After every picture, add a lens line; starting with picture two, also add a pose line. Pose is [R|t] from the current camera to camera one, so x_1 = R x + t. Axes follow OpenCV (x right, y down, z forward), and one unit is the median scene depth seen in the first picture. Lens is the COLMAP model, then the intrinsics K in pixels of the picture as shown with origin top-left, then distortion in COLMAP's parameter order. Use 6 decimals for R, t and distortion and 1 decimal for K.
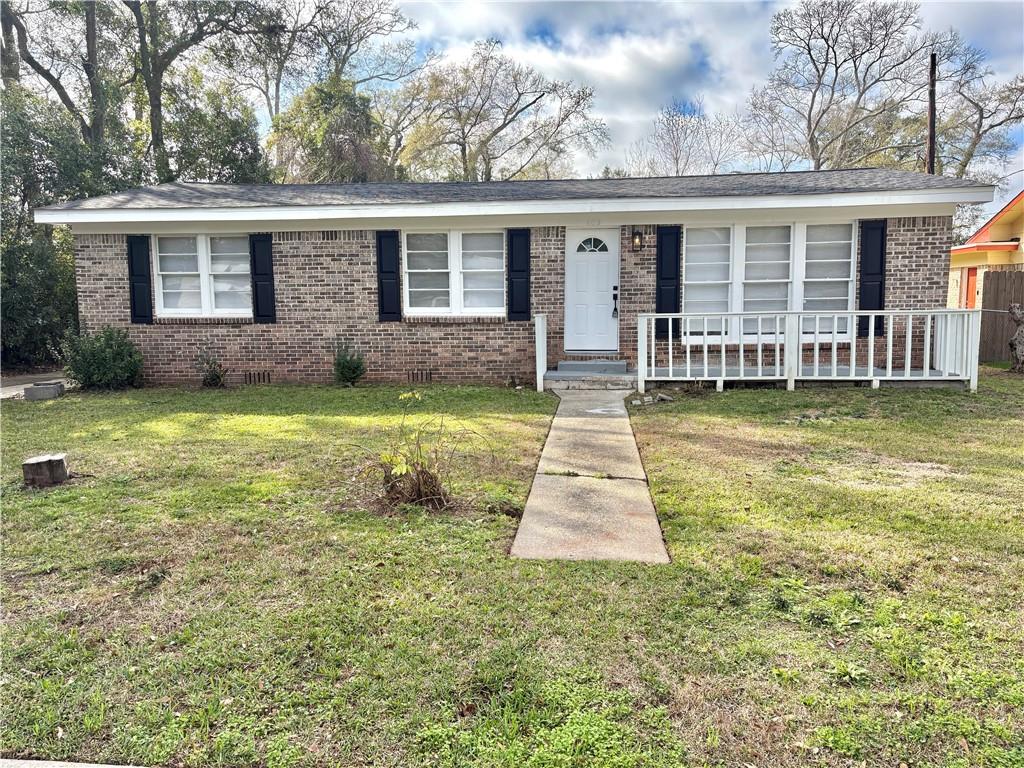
lens RADIAL K [[779.6, 0, 520.4], [0, 779.6, 390.8], [0, 0, 1]] dist [0.053512, -0.058917]
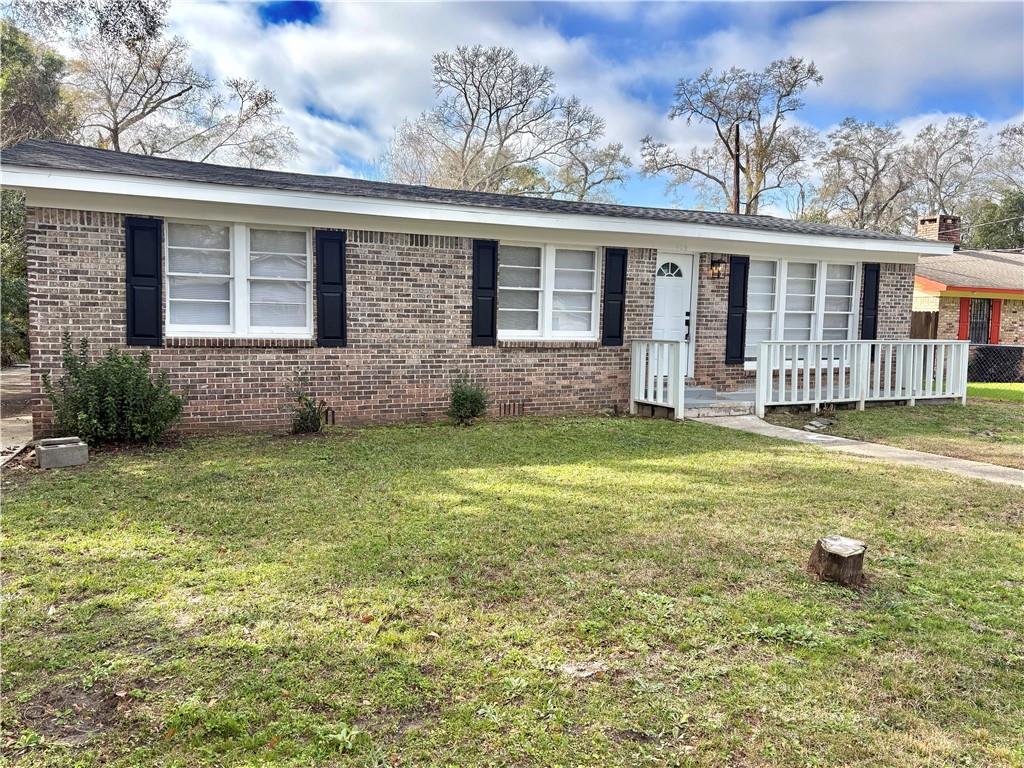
lens RADIAL K [[779.6, 0, 506.1], [0, 779.6, 382.2], [0, 0, 1]] dist [0.053512, -0.058917]
pose [[0.855848, -0.016525, 0.516963, -0.589840], [0.035451, 0.999013, -0.026756, -0.025510], [-0.516011, 0.041226, 0.855589, 0.263760]]
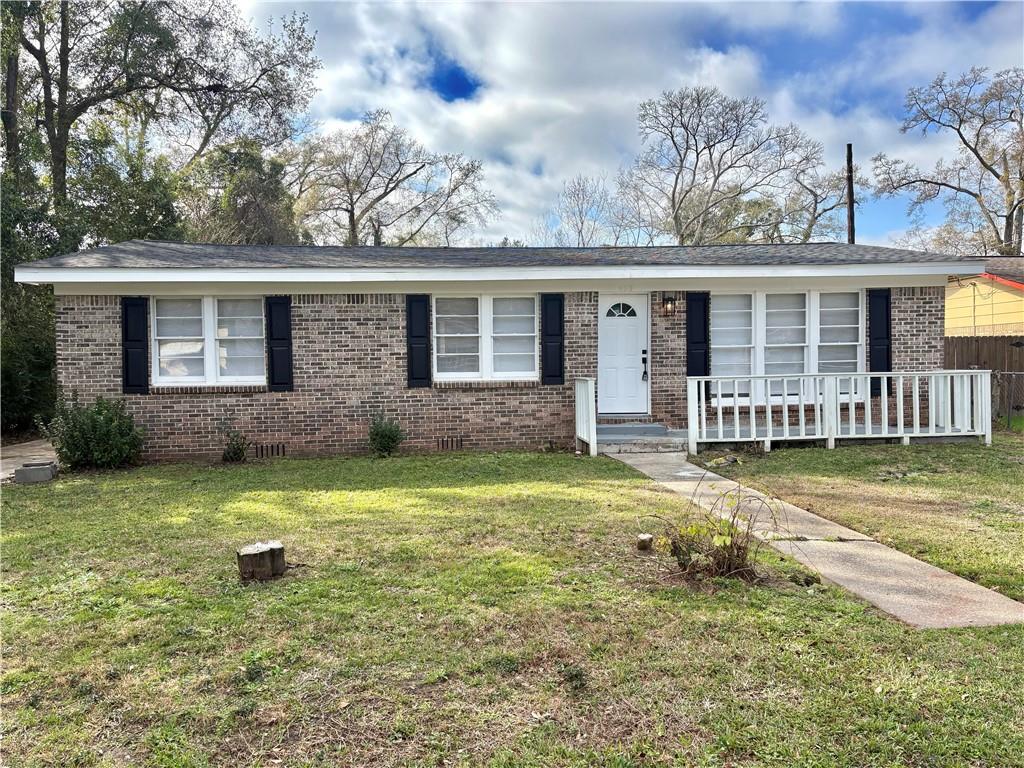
lens RADIAL K [[779.6, 0, 509.7], [0, 779.6, 385.3], [0, 0, 1]] dist [0.053512, -0.058917]
pose [[0.982594, -0.011458, 0.185413, -0.236853], [0.028192, 0.995733, -0.087872, -0.004090], [-0.183615, 0.091570, 0.978724, 0.041900]]
